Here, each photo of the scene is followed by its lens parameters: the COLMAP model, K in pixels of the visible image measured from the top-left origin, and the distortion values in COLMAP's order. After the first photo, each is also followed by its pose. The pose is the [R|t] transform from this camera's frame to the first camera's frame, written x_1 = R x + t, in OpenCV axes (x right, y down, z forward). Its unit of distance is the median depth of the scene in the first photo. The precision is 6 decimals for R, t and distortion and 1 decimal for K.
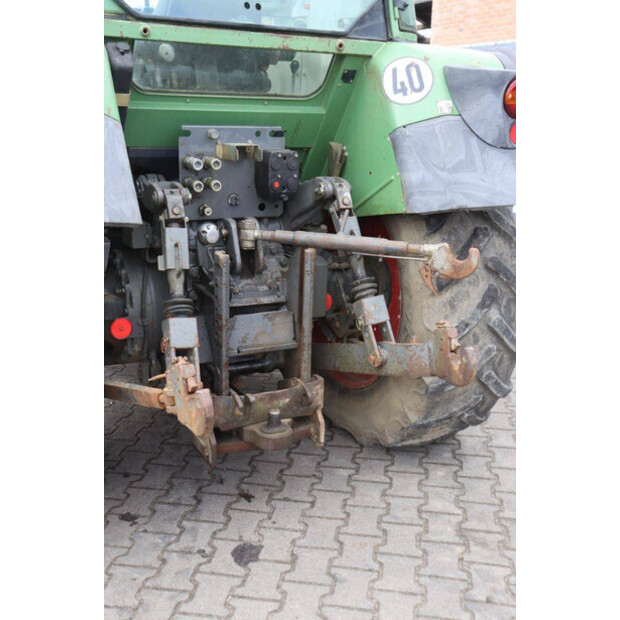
lens RADIAL K [[750.0, 0, 311.0], [0, 750.0, 307.4], [0, 0, 1]] dist [0.010363, 0.000000]
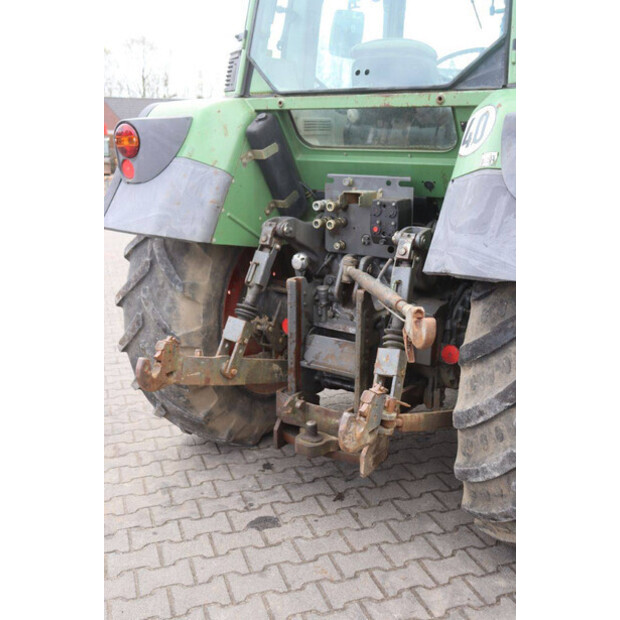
lens RADIAL K [[655.9, 0, 305.8], [0, 655.9, 306.2], [0, 0, 1]] dist [-0.038580, 0.000000]
pose [[0.463903, 0.193291, -0.864542, 0.760485], [-0.223981, 0.969791, 0.096637, -0.125504], [0.857104, 0.148811, 0.493182, 0.462364]]
